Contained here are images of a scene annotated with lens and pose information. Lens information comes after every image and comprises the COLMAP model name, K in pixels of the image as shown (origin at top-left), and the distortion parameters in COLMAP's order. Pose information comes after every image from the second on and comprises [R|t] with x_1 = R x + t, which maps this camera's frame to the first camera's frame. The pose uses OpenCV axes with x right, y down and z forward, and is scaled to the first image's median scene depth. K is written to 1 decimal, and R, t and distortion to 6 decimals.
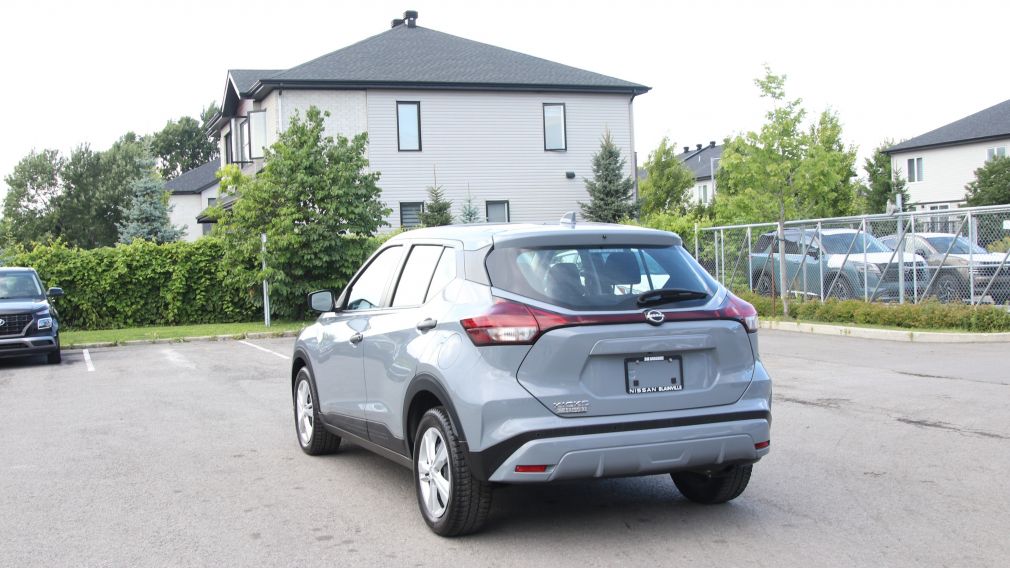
lens RADIAL K [[1206.0, 0, 490.4], [0, 1206.0, 286.9], [0, 0, 1]] dist [-0.131051, 0.237049]
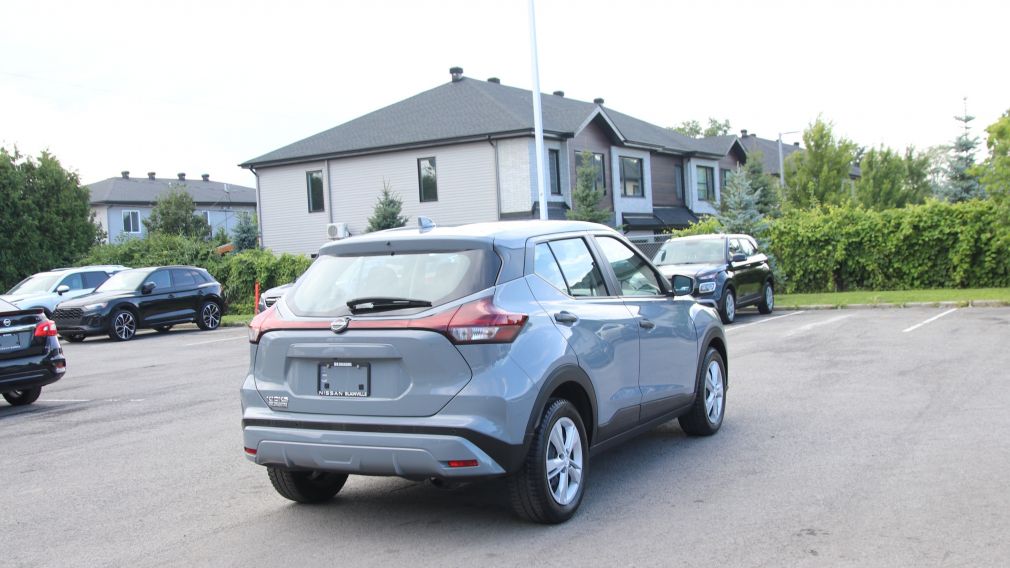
lens RADIAL K [[1206.0, 0, 490.4], [0, 1206.0, 286.9], [0, 0, 1]] dist [-0.131051, 0.237049]
pose [[0.629653, 0.028969, -0.776336, 0.243902], [0.006358, 0.999079, 0.042438, -0.012205], [0.776850, -0.031657, 0.628889, 0.104815]]
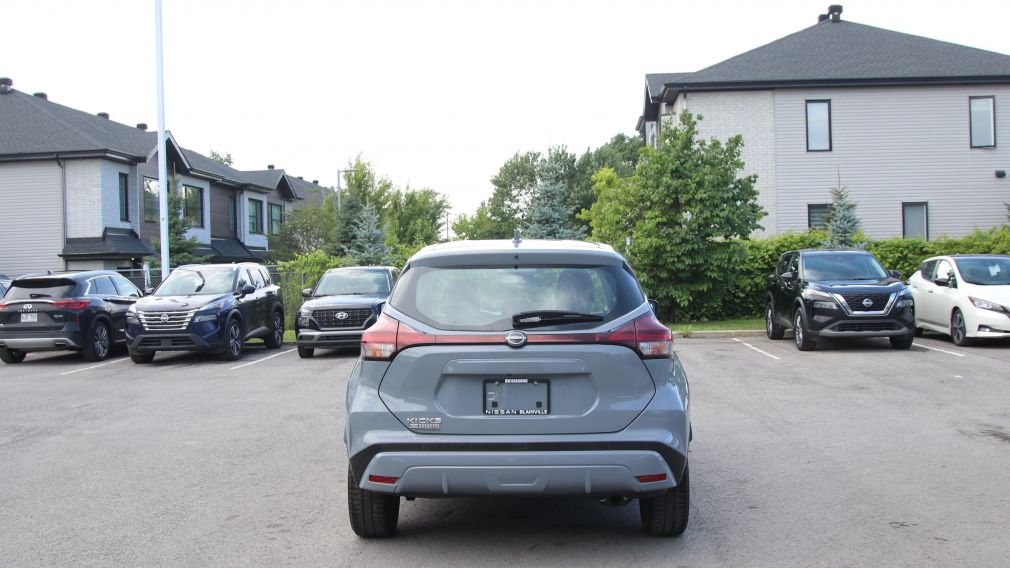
lens RADIAL K [[1206.0, 0, 490.4], [0, 1206.0, 286.9], [0, 0, 1]] dist [-0.131051, 0.237049]
pose [[0.905182, 0.024516, -0.424317, 0.127291], [-0.023459, 0.999695, 0.007716, -0.006021], [0.424376, 0.002970, 0.905481, 0.021169]]
